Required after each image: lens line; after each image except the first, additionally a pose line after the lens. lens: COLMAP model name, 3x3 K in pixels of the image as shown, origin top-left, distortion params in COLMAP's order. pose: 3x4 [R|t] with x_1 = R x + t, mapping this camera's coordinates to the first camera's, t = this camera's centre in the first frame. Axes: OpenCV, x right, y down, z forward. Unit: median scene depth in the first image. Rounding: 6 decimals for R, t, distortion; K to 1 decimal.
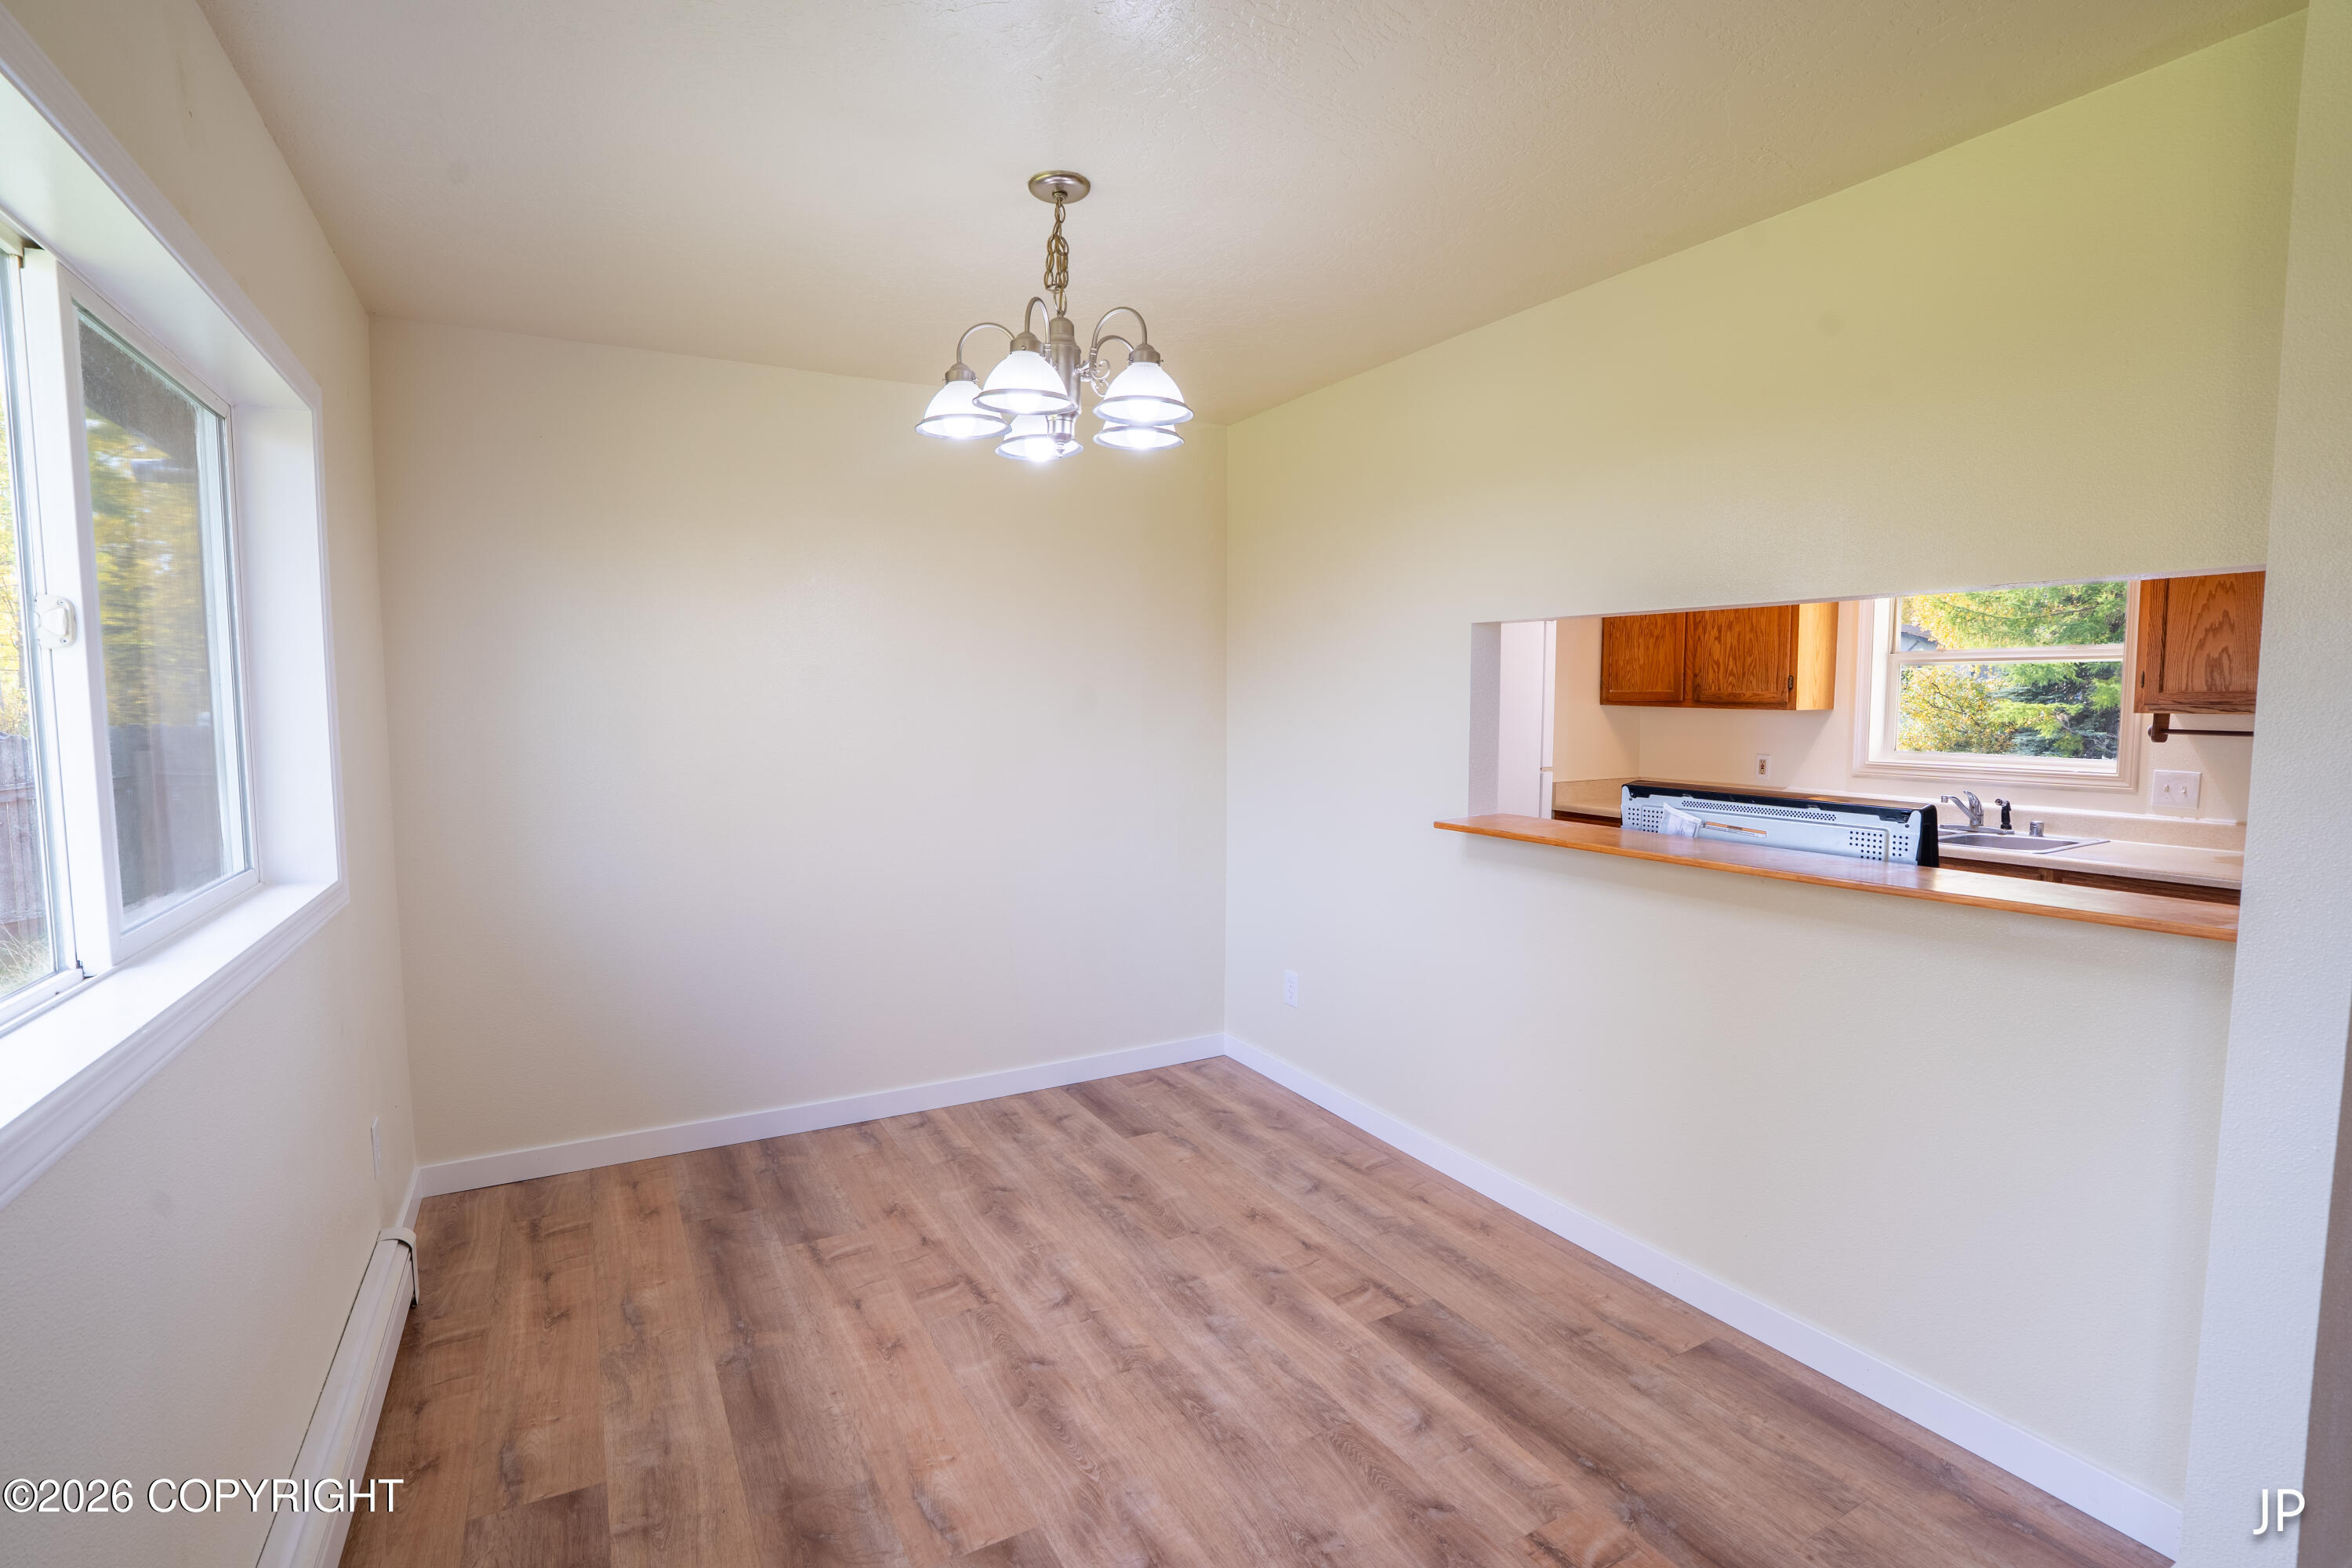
lens RADIAL K [[1099.5, 0, 1172.9], [0, 1099.5, 786.3], [0, 0, 1]] dist [-0.071964, 0.028726]
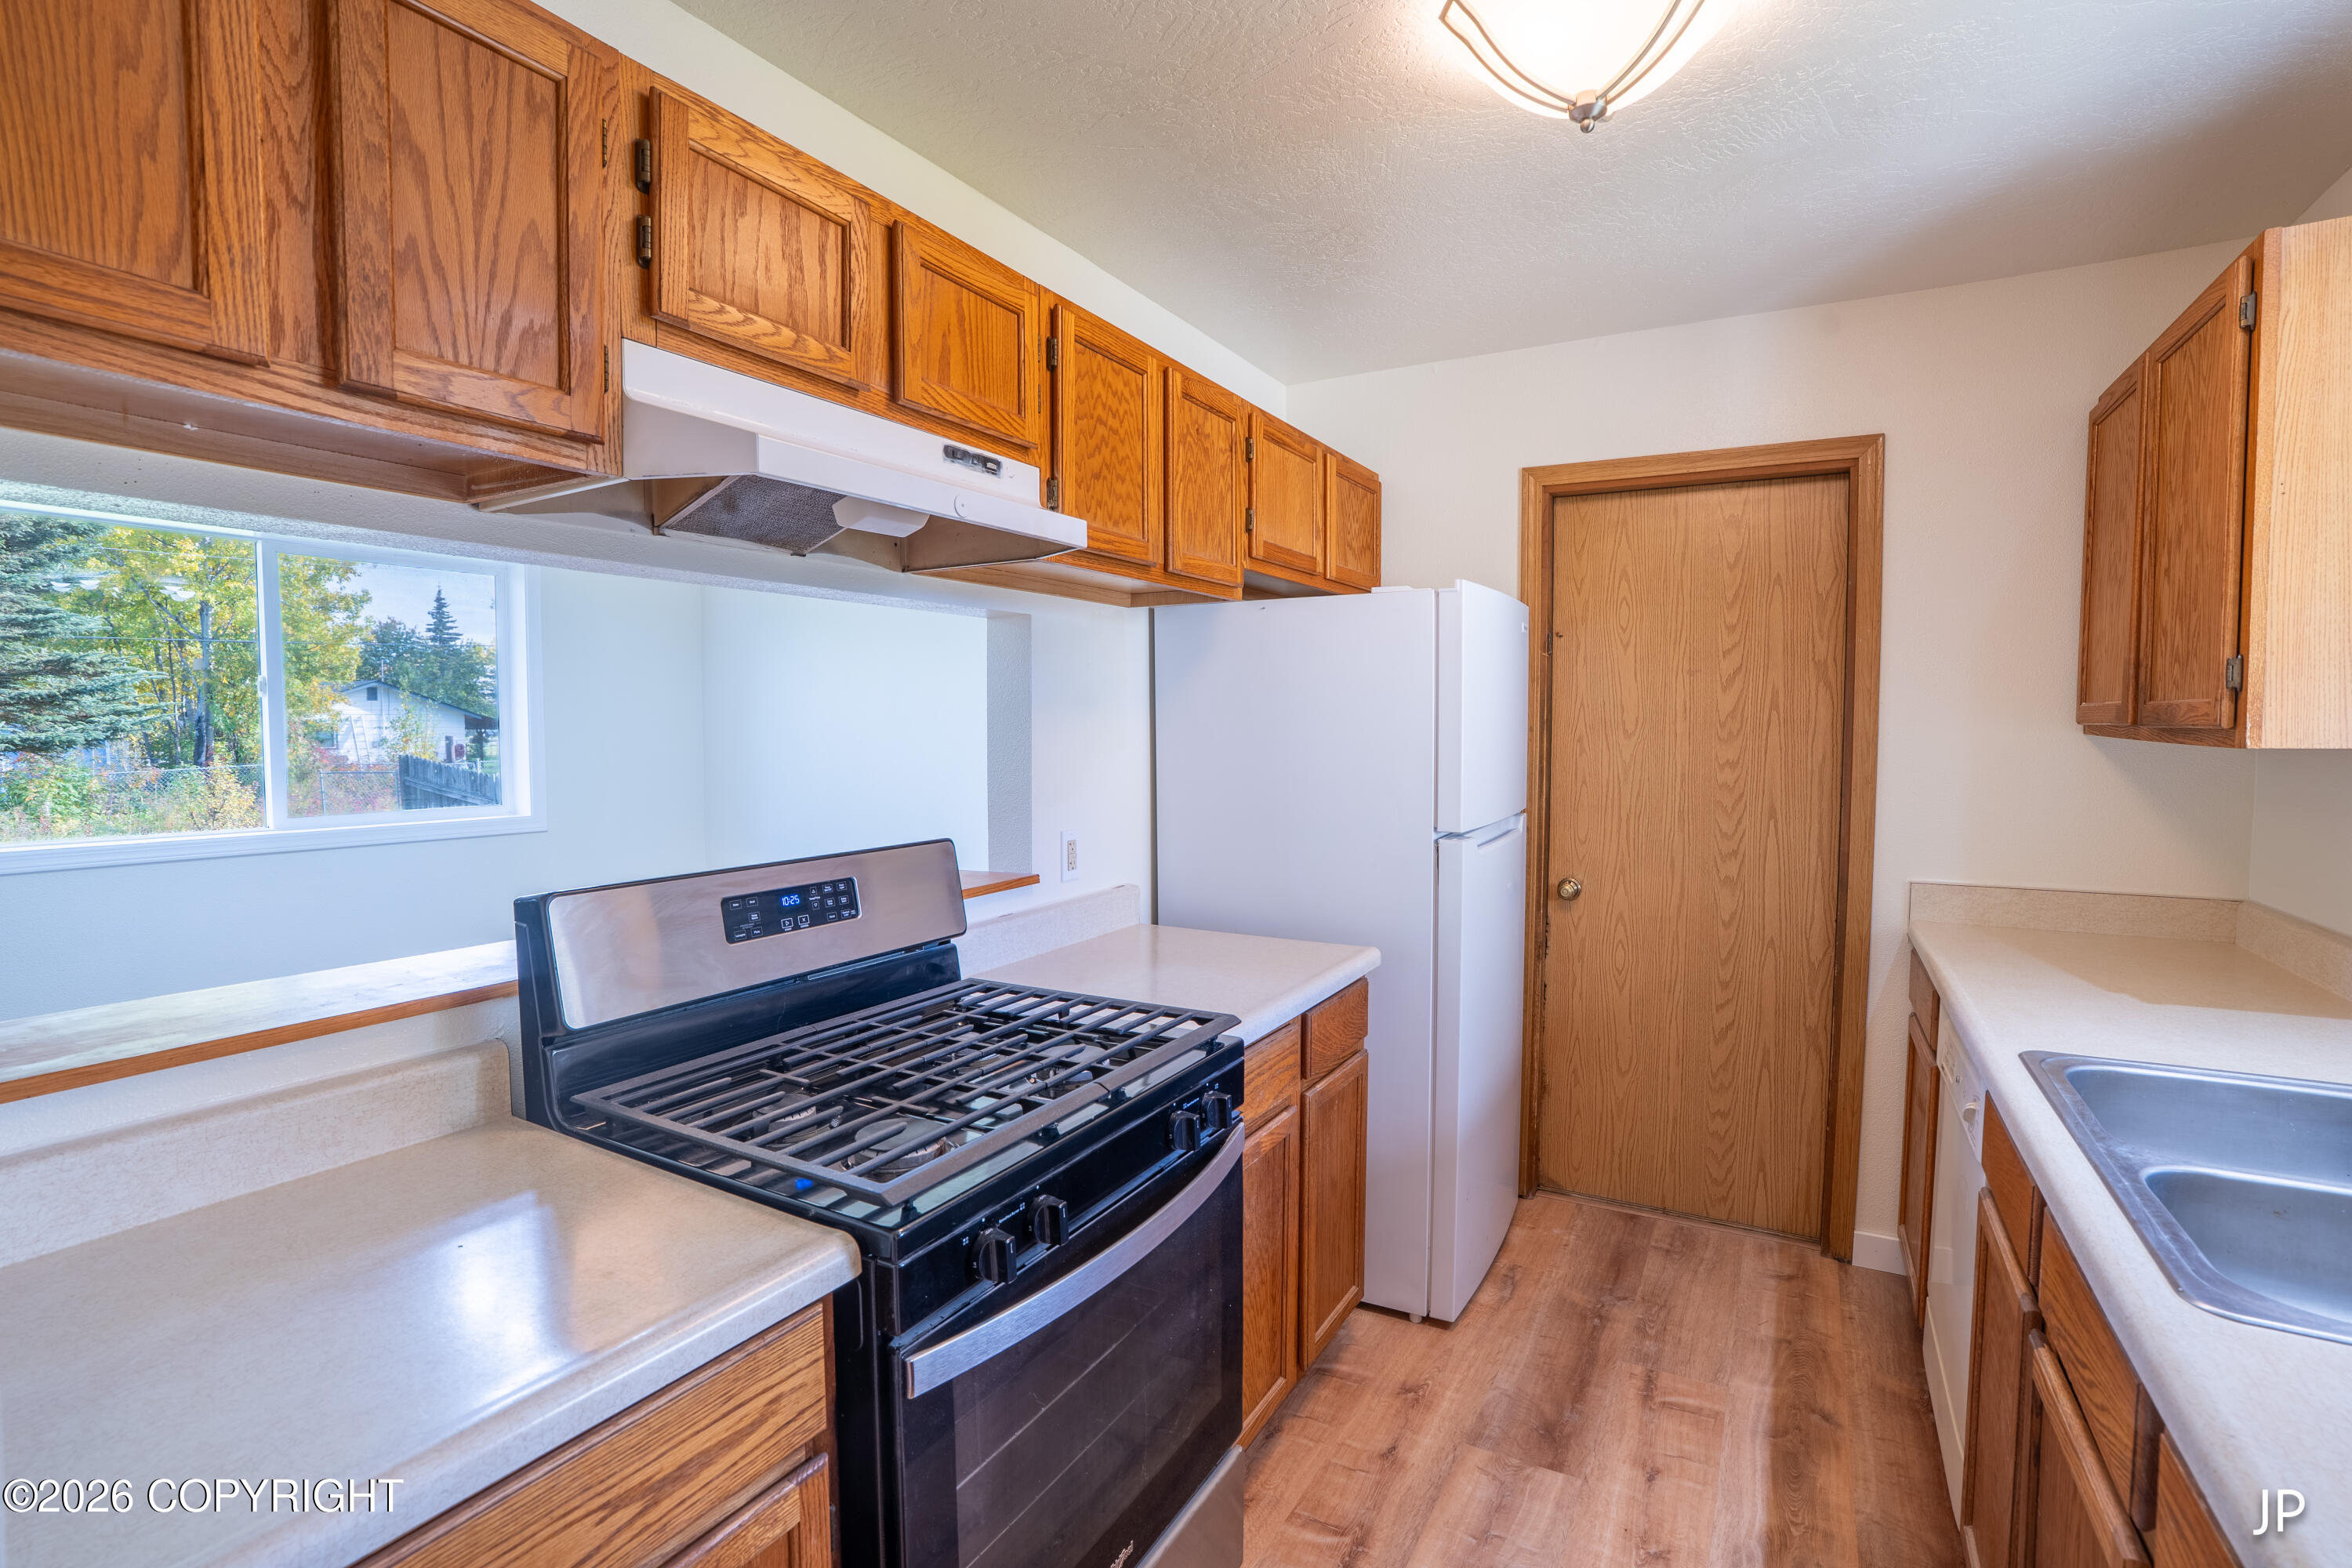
lens RADIAL K [[1099.5, 0, 1172.9], [0, 1099.5, 786.3], [0, 0, 1]] dist [-0.071964, 0.028726]
pose [[0.511859, 0.051828, -0.857504, 1.154708], [-0.070823, 0.997326, 0.018003, -0.063954], [0.856145, 0.051516, 0.514162, 0.833853]]
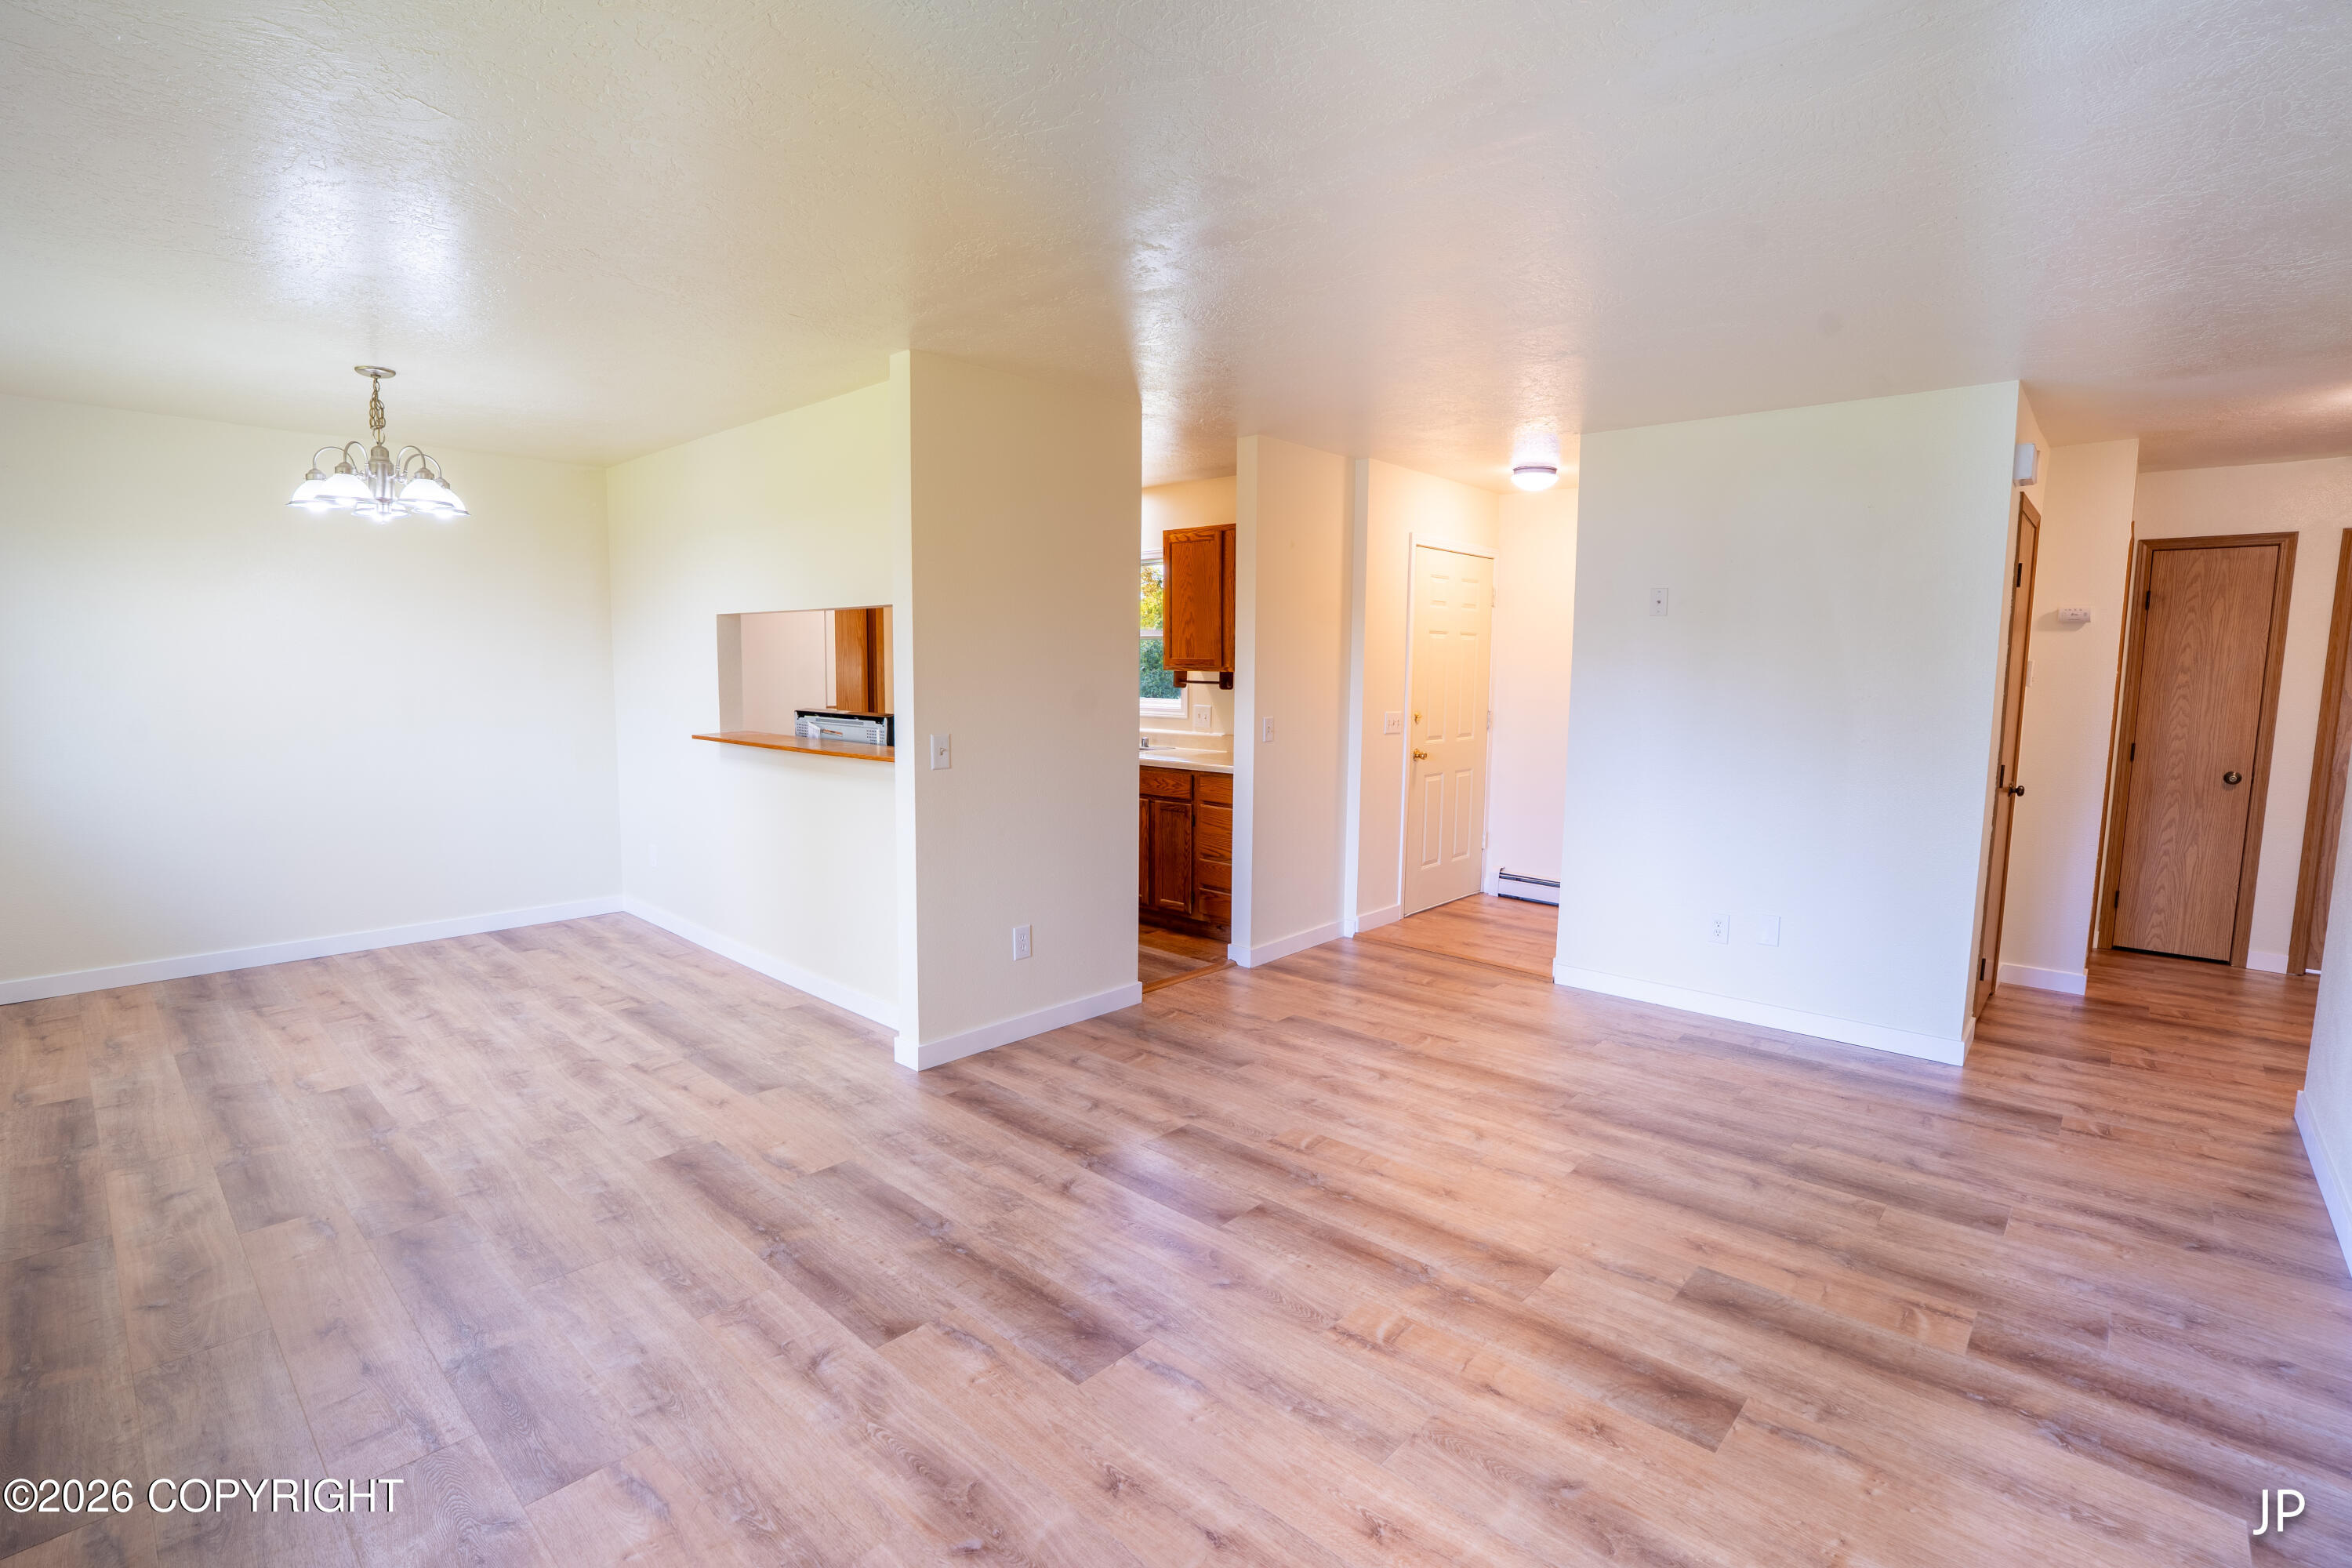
lens RADIAL K [[1099.5, 0, 1172.9], [0, 1099.5, 786.3], [0, 0, 1]] dist [-0.071964, 0.028726]
pose [[0.950593, -0.023320, 0.309561, 0.476325], [0.013256, 0.999314, 0.034573, 0.071760], [-0.310155, -0.028761, 0.950251, -0.886000]]
